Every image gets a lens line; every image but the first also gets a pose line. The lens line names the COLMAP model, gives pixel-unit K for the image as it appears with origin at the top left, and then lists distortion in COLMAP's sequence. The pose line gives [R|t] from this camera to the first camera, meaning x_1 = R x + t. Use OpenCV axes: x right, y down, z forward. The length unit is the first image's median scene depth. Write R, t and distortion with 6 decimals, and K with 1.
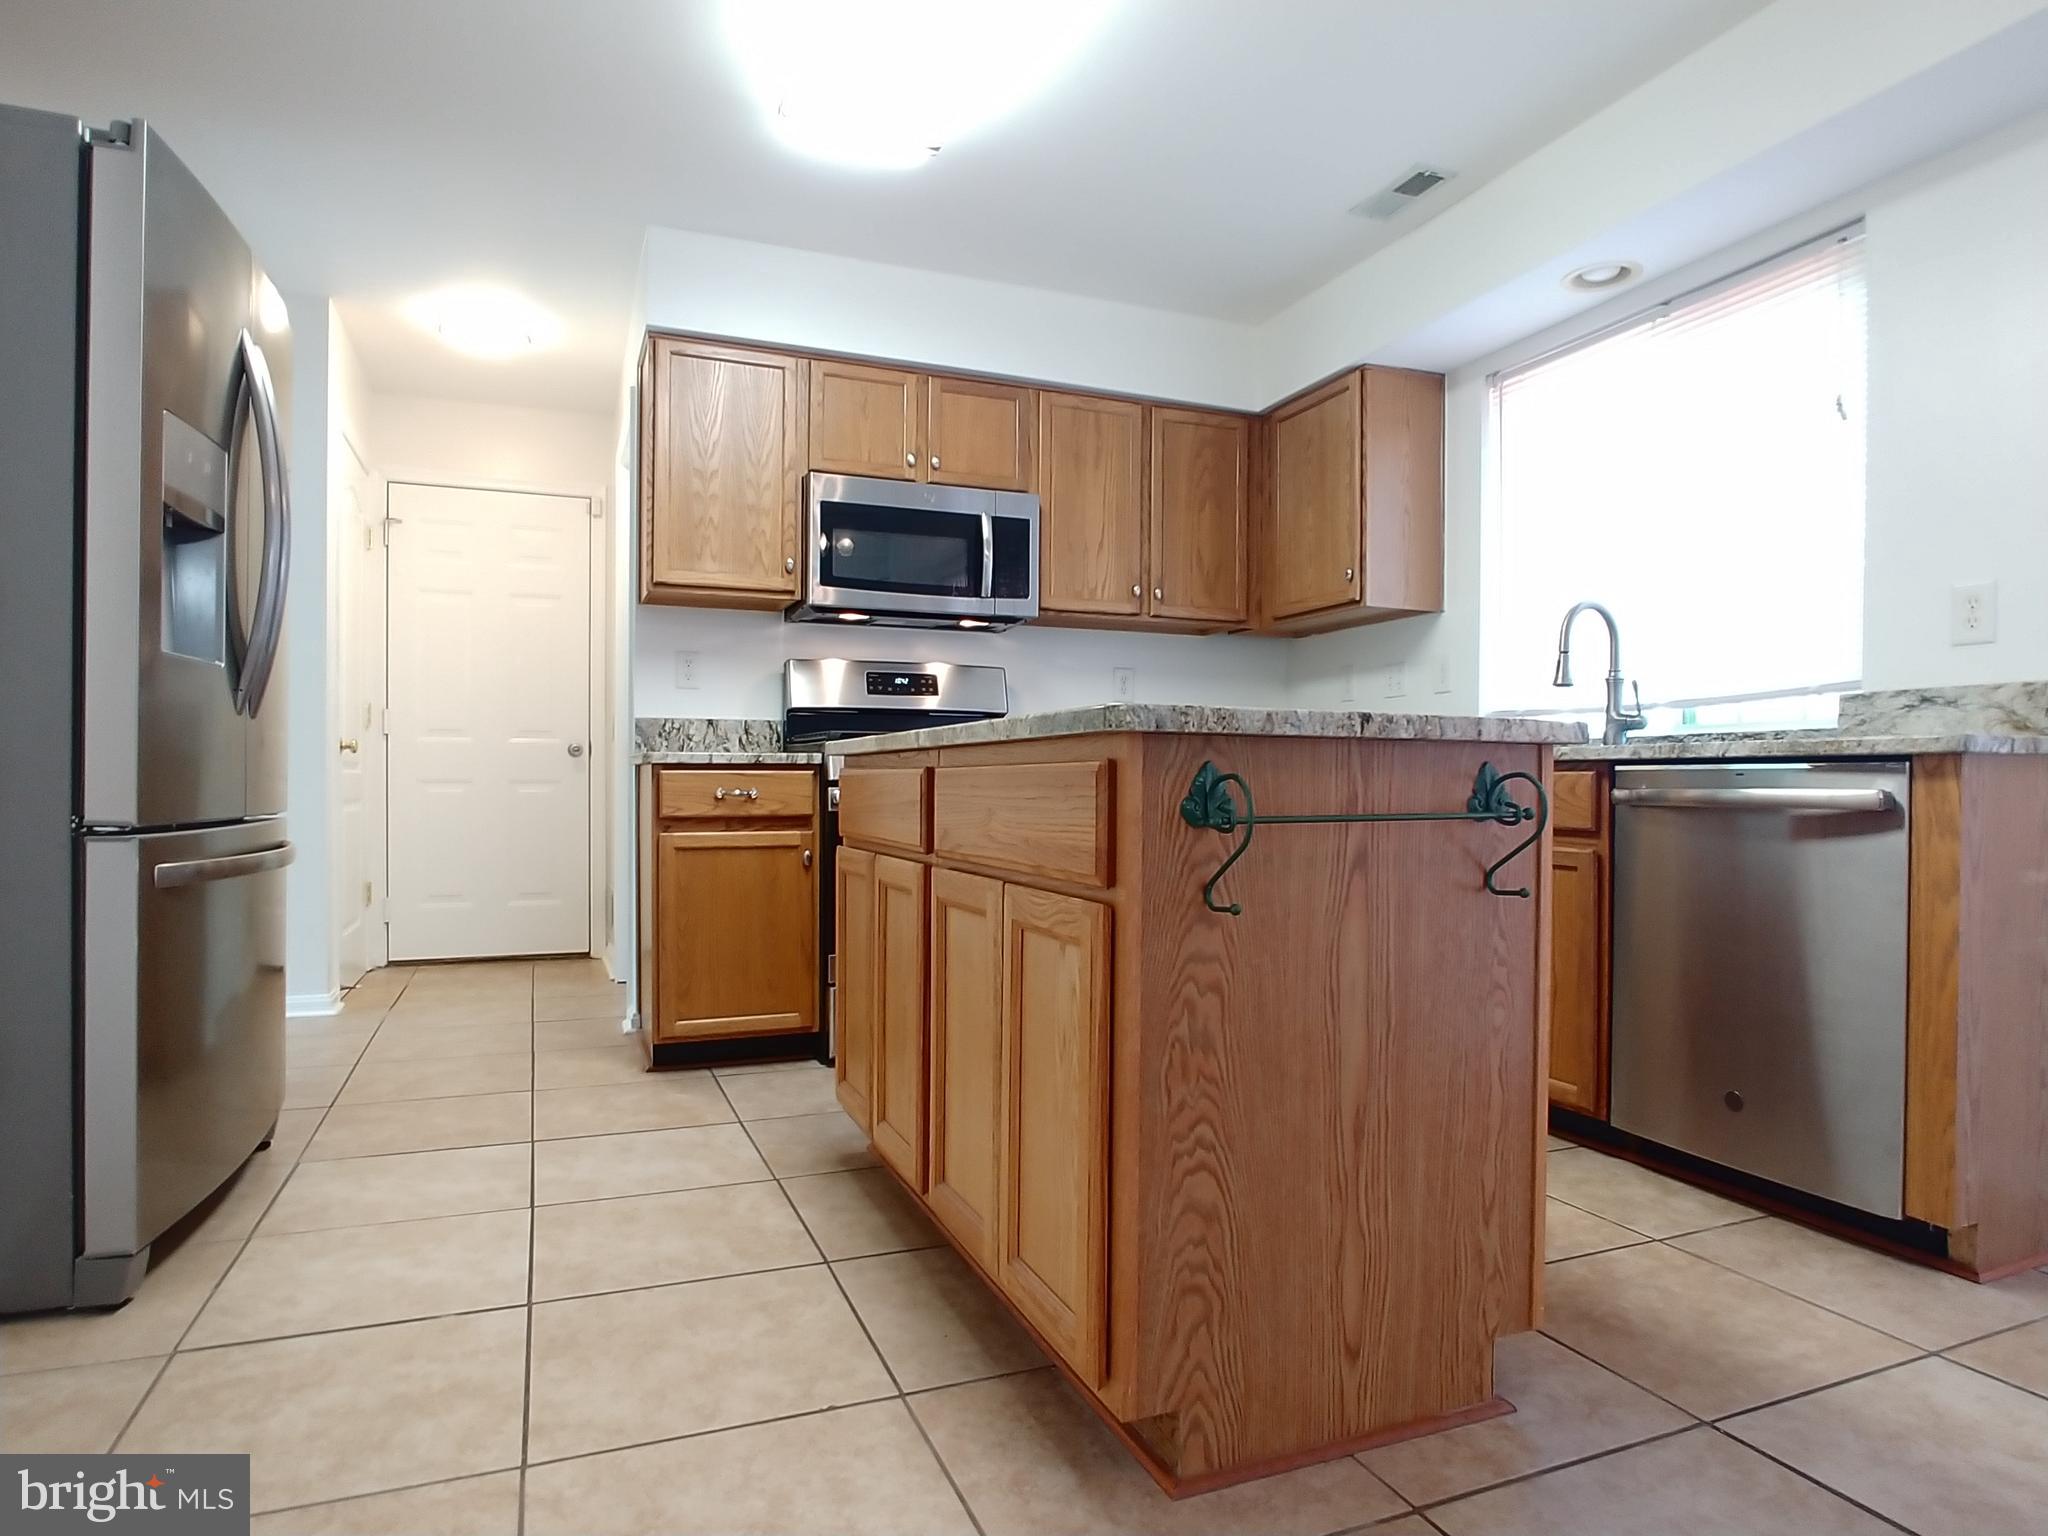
lens RADIAL K [[1191.2, 0, 1048.1], [0, 1191.2, 792.6], [0, 0, 1]] dist [-0.042459, 0.014069]
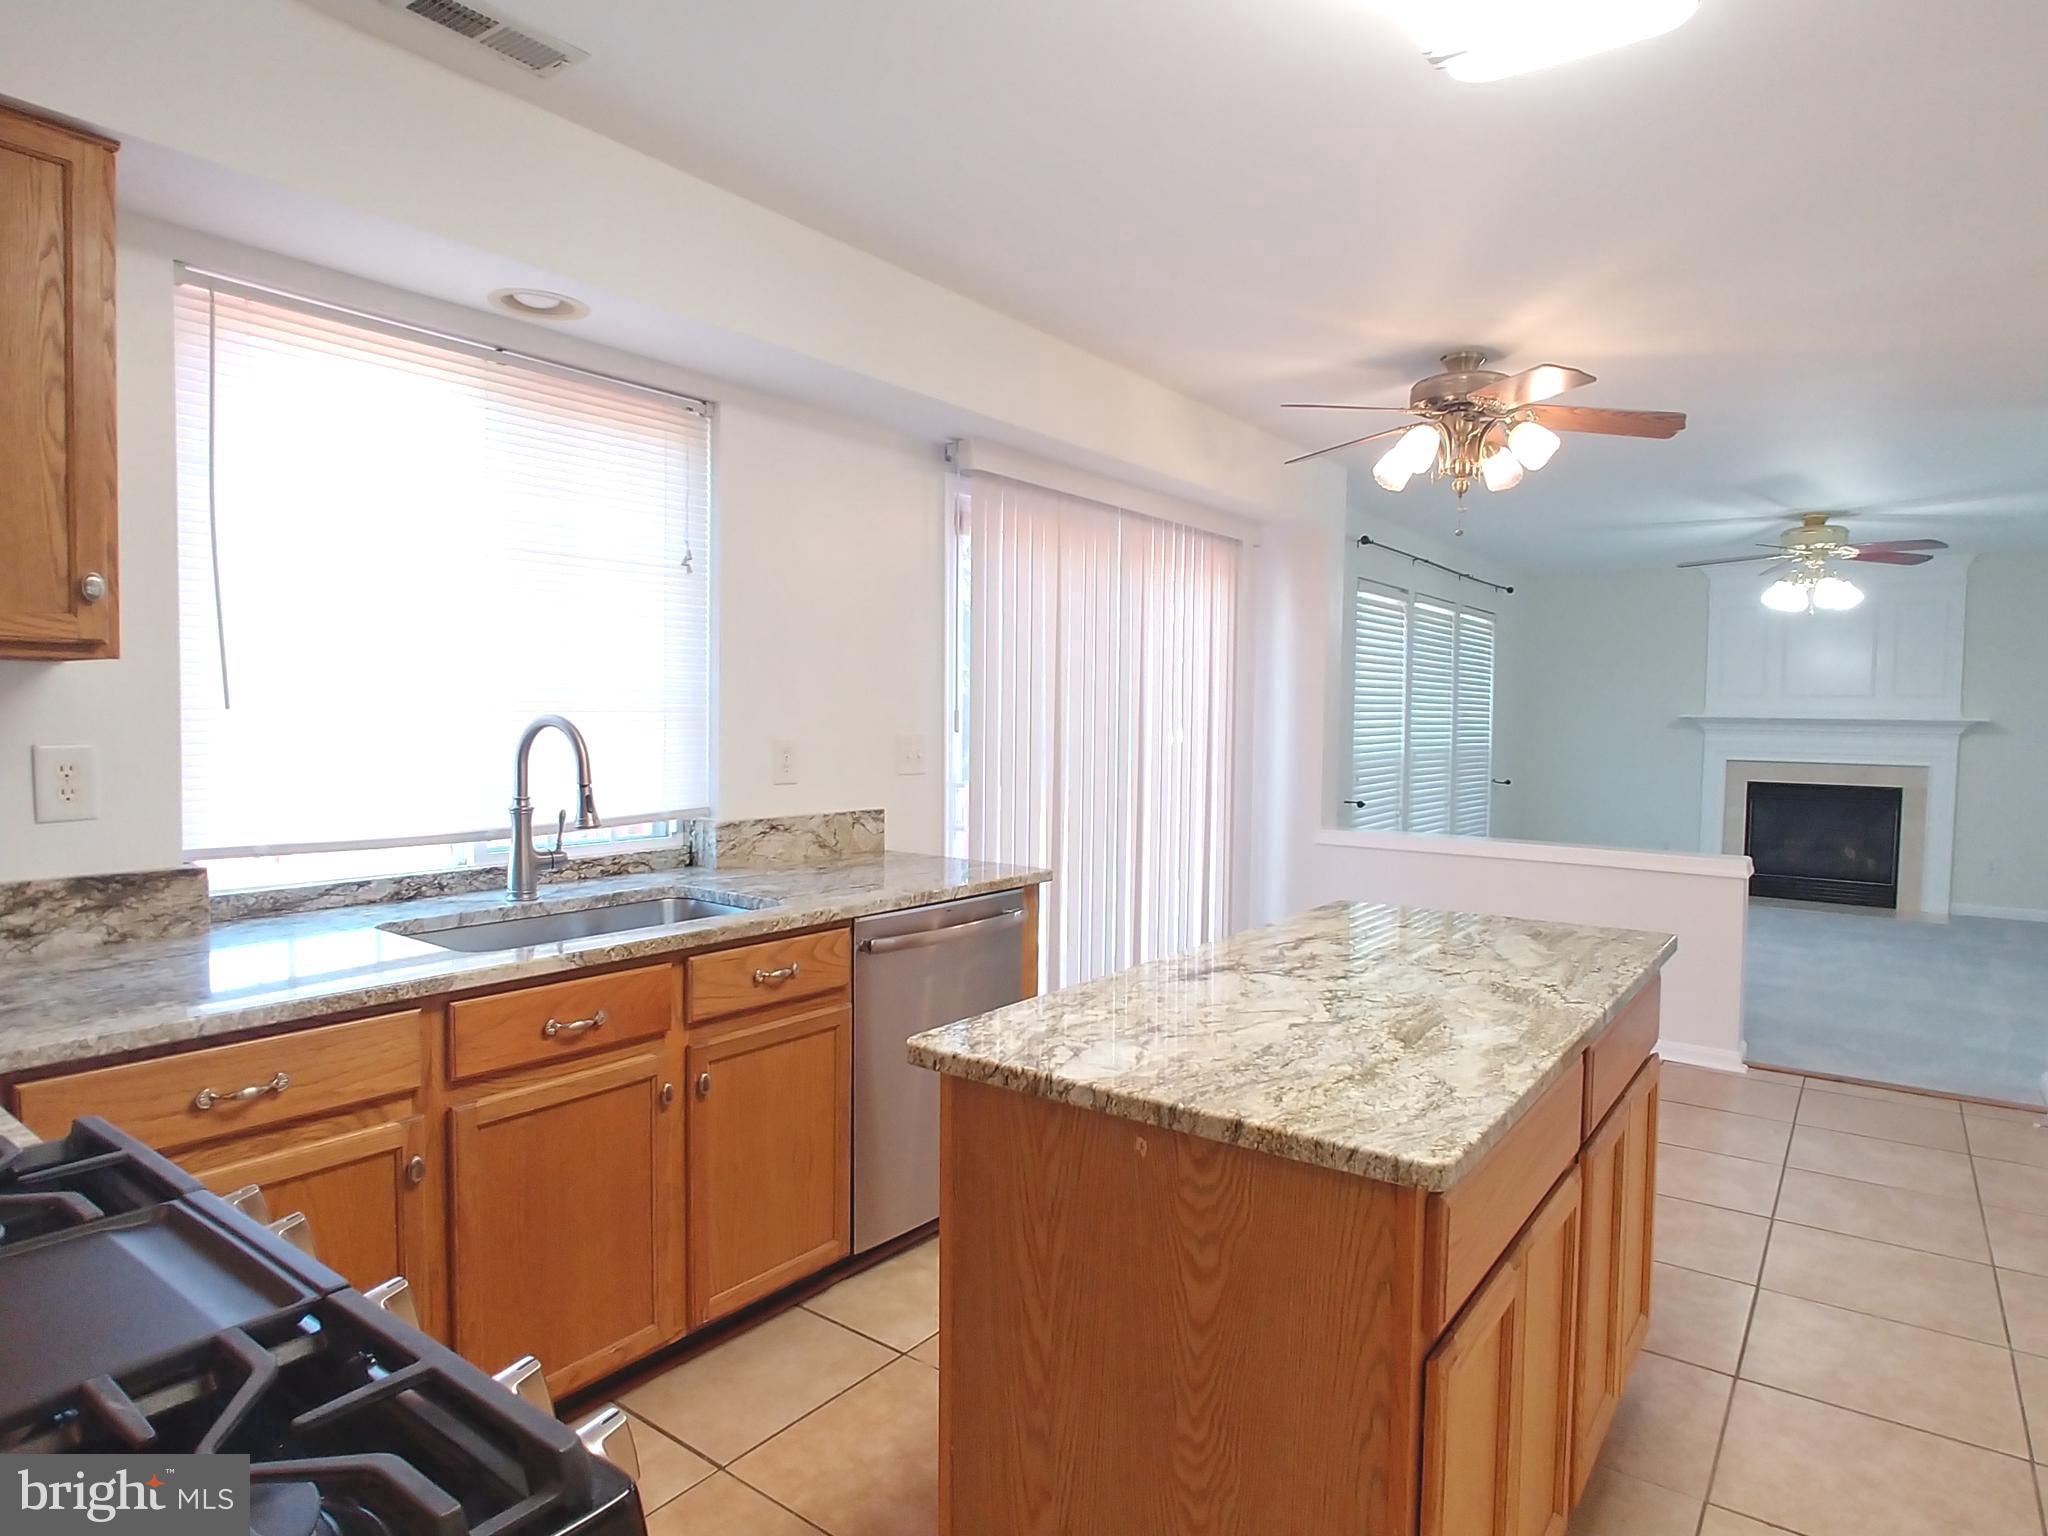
lens RADIAL K [[1191.2, 0, 1032.4], [0, 1191.2, 754.1], [0, 0, 1]] dist [-0.042459, 0.014069]
pose [[-0.513178, -0.039571, 0.857369, -0.480250], [-0.006081, 0.999079, 0.042472, -0.206522], [-0.858261, 0.016582, -0.512946, 1.359181]]
